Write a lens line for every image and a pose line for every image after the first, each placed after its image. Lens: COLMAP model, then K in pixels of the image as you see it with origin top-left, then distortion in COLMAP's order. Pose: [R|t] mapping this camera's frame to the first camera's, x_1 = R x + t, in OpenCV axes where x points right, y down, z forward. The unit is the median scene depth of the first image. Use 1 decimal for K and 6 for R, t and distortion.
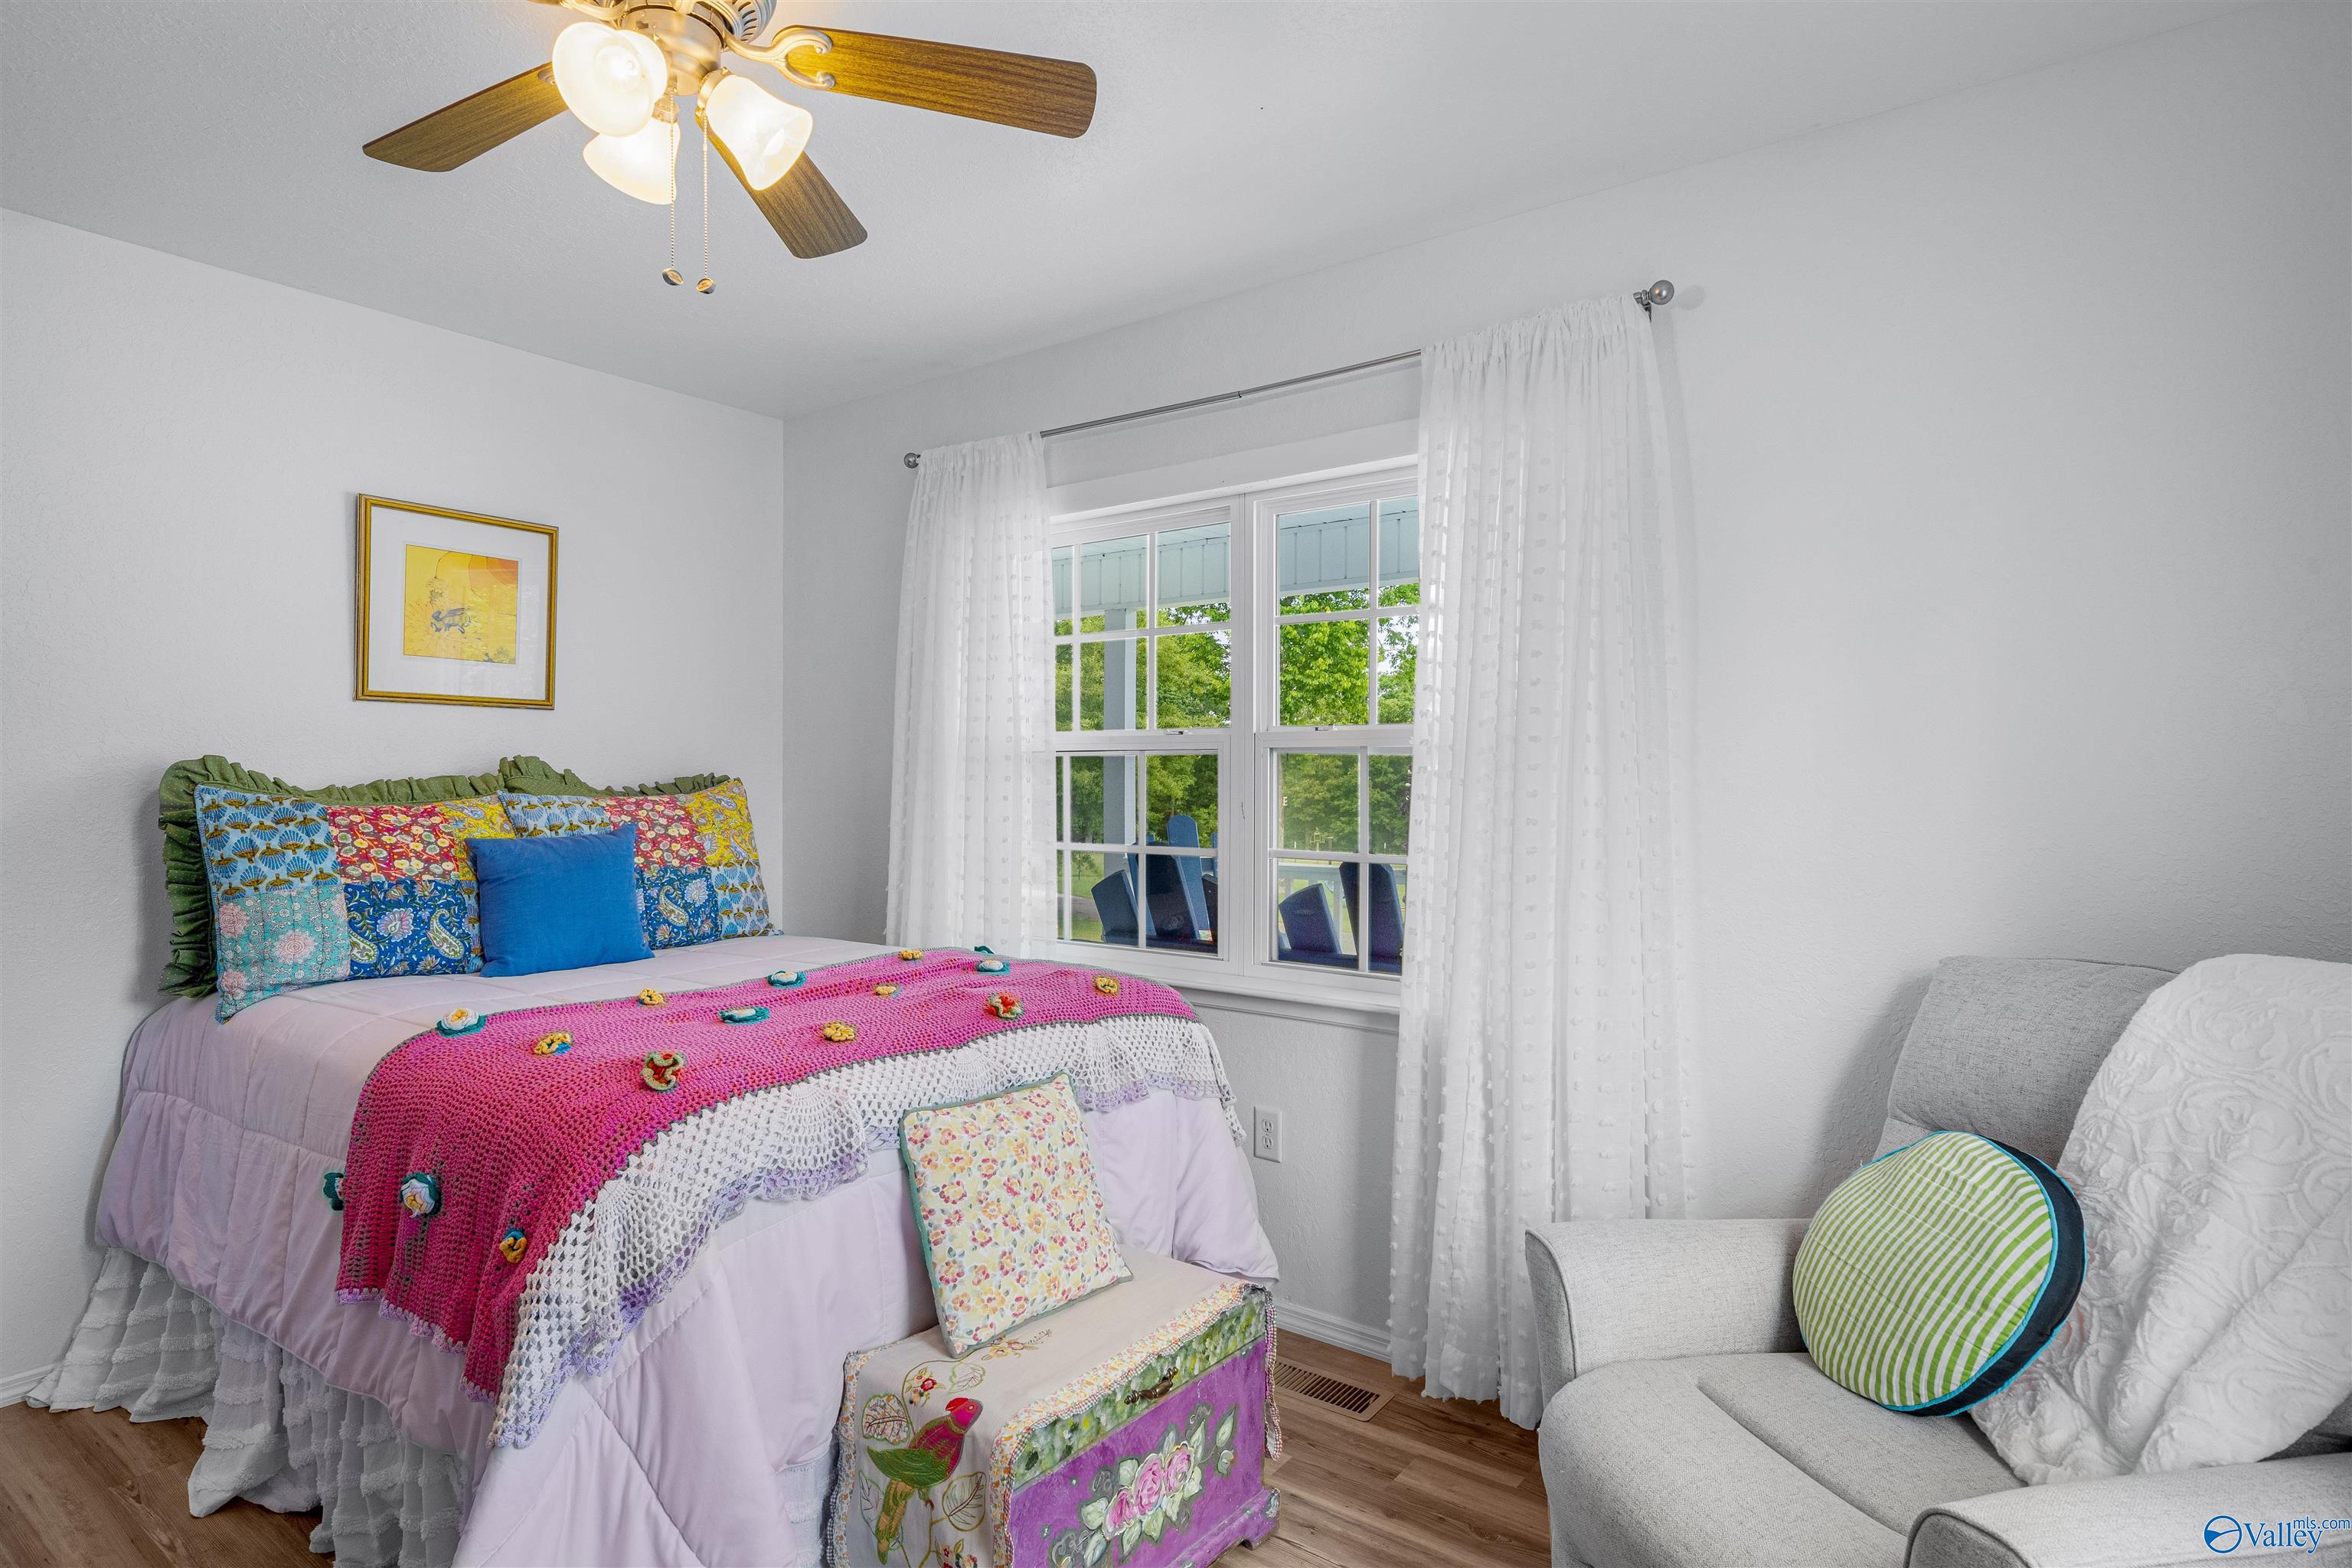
lens RADIAL K [[1194.0, 0, 1176.7], [0, 1194.0, 771.0], [0, 0, 1]] dist [-0.001600, -0.000067]
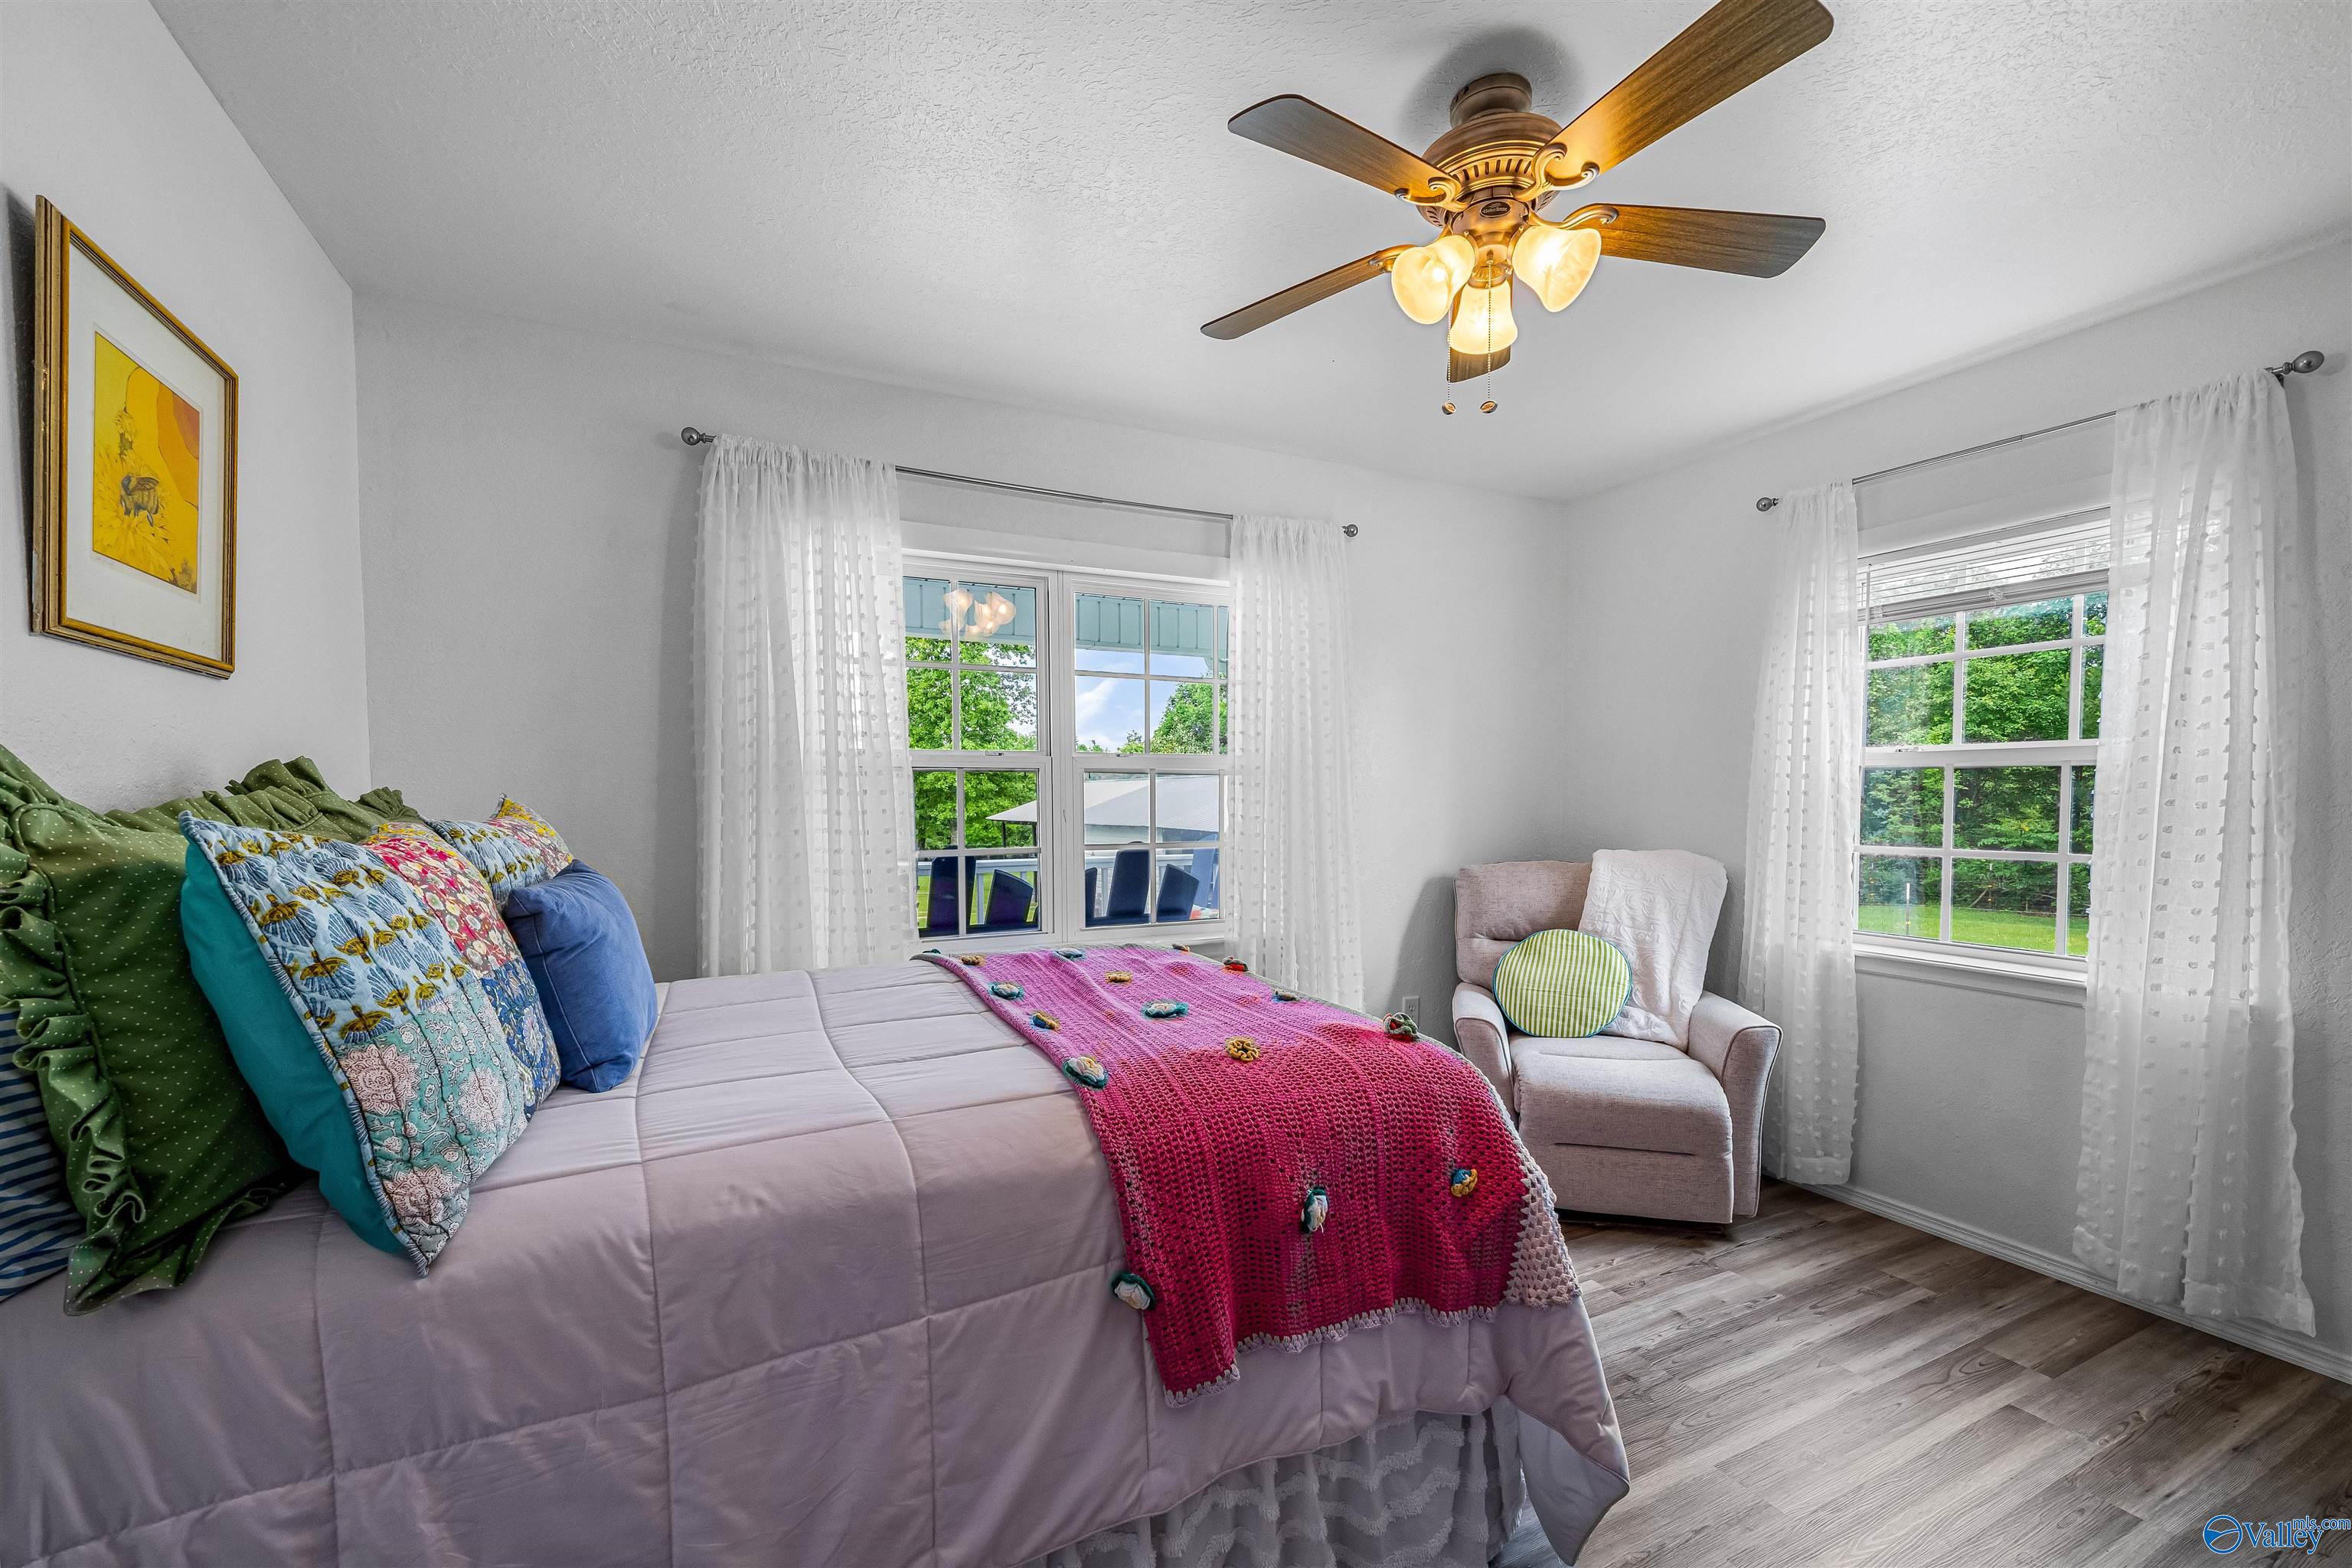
lens RADIAL K [[938.1, 0, 1158.5], [0, 938.1, 790.1], [0, 0, 1]] dist [0.000576, 0.000060]
pose [[0.484732, -0.002833, 0.874658, -0.793935], [-0.002609, 0.999986, 0.004684, 0.000483], [-0.874659, -0.004552, 0.484718, 0.421167]]
